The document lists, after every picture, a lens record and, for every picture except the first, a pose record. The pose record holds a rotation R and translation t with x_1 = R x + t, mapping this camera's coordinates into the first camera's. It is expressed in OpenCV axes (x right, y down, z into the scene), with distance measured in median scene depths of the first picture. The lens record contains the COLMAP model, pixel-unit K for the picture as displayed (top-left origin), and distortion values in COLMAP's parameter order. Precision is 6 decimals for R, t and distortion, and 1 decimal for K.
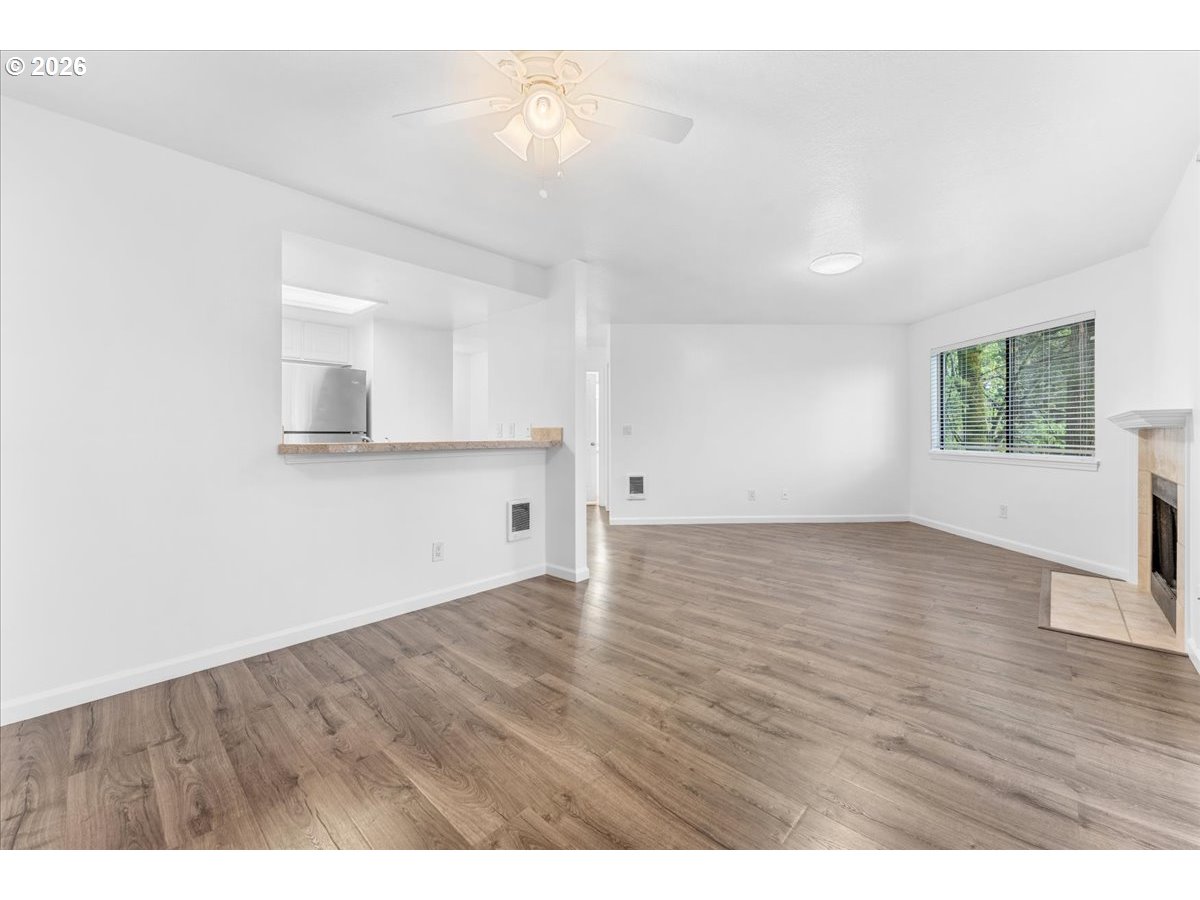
lens RADIAL K [[480.7, 0, 607.0], [0, 480.7, 441.0], [0, 0, 1]] dist [0.000808, -0.000427]
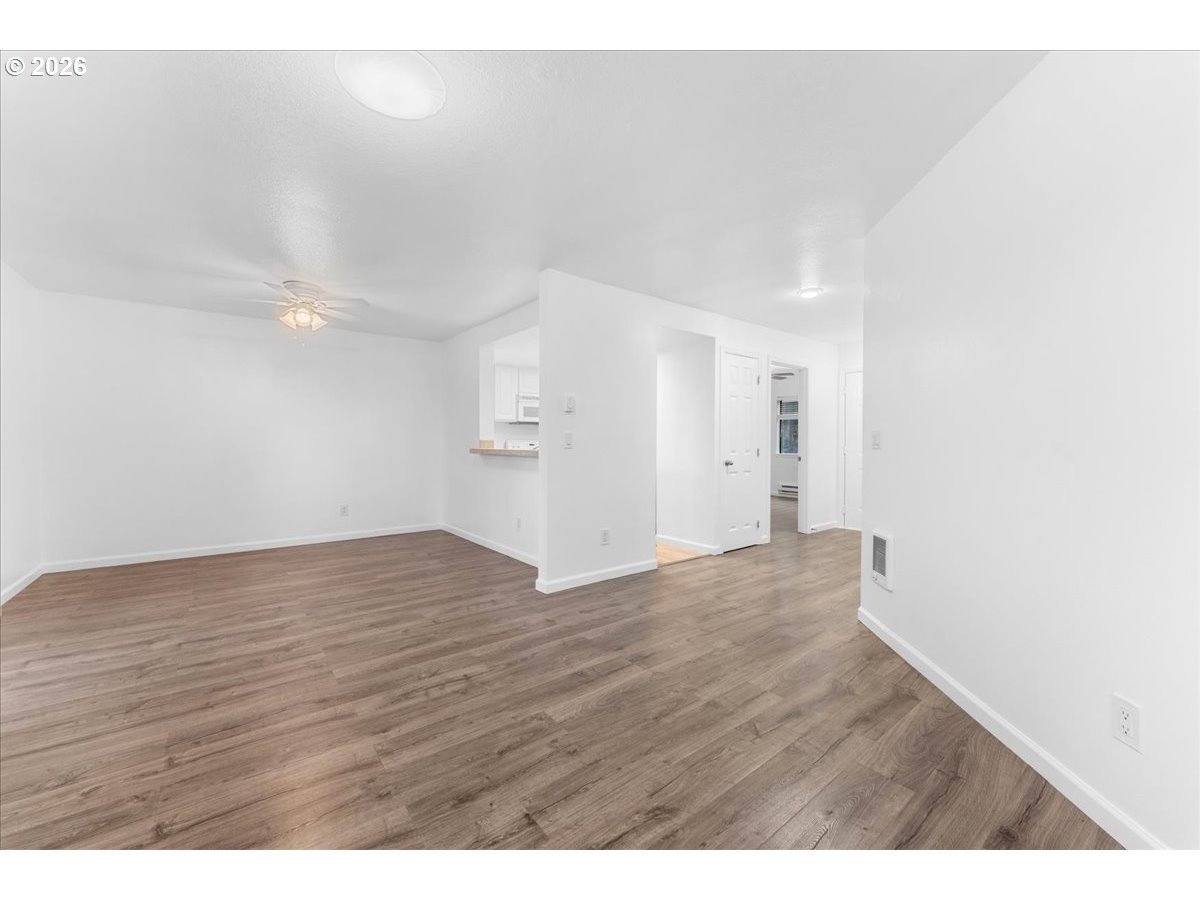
lens RADIAL K [[480.7, 0, 605.7], [0, 480.7, 442.8], [0, 0, 1]] dist [0.000808, -0.000427]
pose [[-0.151232, 0.003107, -0.988493, 1.335959], [-0.018961, 0.999802, 0.006044, -0.042554], [0.988316, 0.019657, -0.151144, 1.857494]]
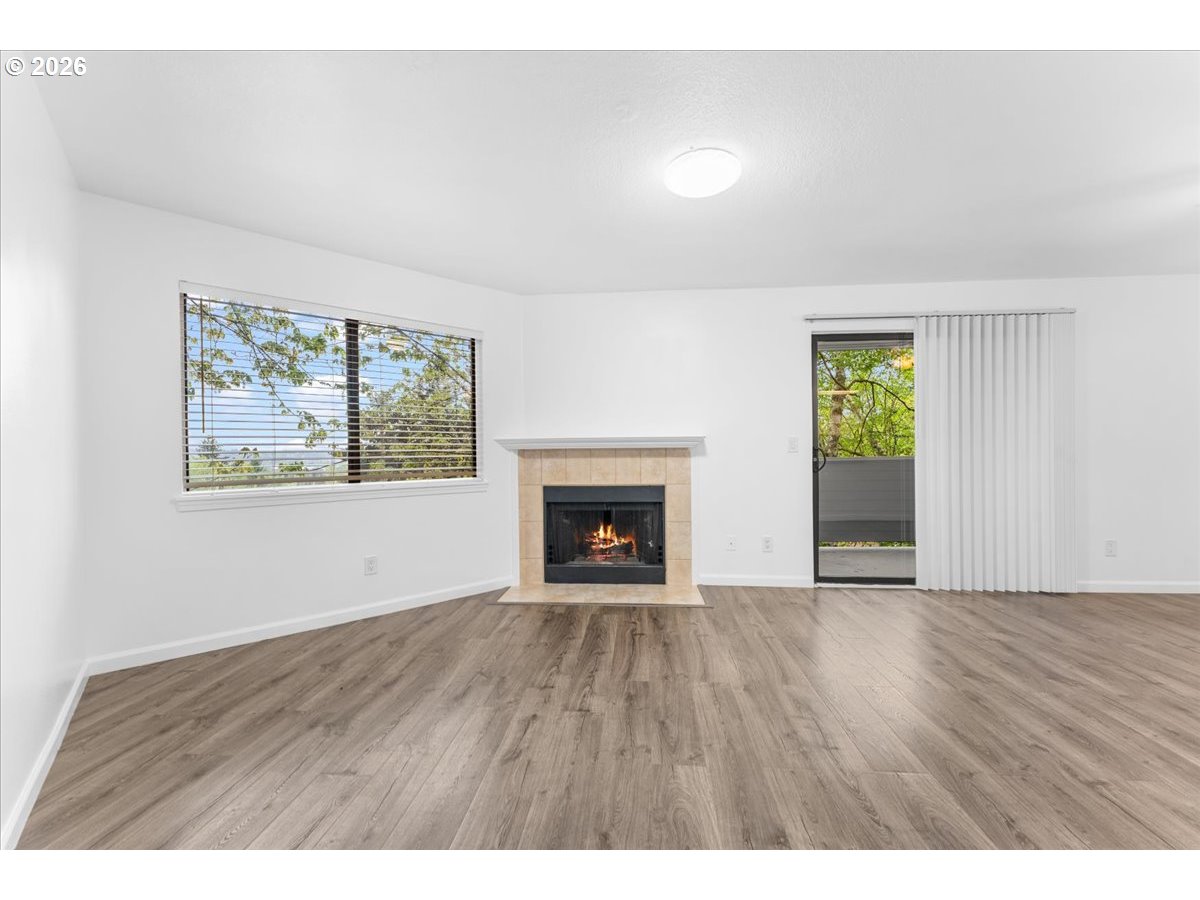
lens RADIAL K [[480.7, 0, 600.5], [0, 480.7, 451.4], [0, 0, 1]] dist [0.000808, -0.000427]
pose [[-0.616260, 0.004440, 0.787530, 0.103505], [0.023923, 0.999628, 0.013085, -0.044047], [-0.787179, 0.026904, -0.616137, 2.167383]]
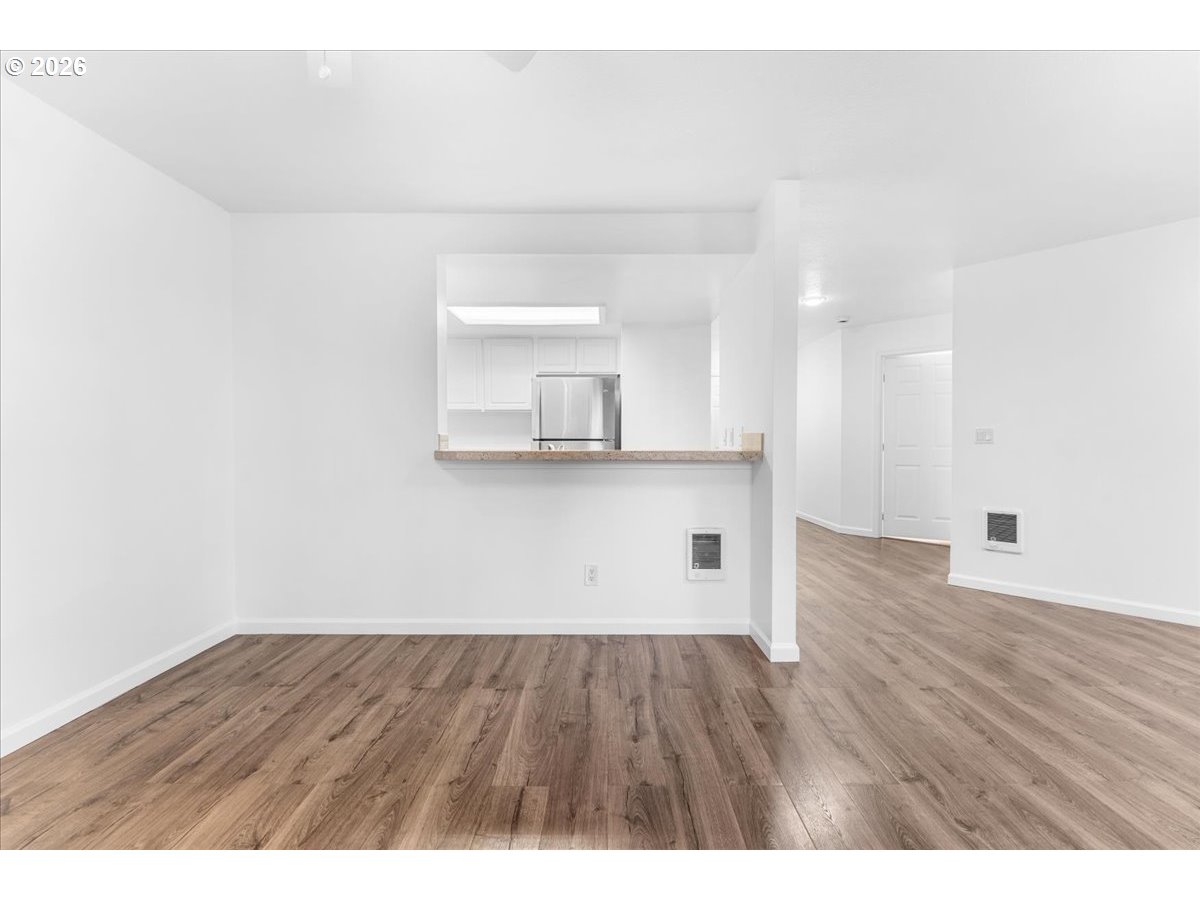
lens RADIAL K [[480.7, 0, 605.4], [0, 480.7, 451.5], [0, 0, 1]] dist [0.000808, -0.000427]
pose [[0.676663, 0.020262, -0.736014, 0.387393], [-0.014212, 0.999794, 0.014457, -0.012095], [0.736156, 0.000678, 0.676812, 0.527192]]
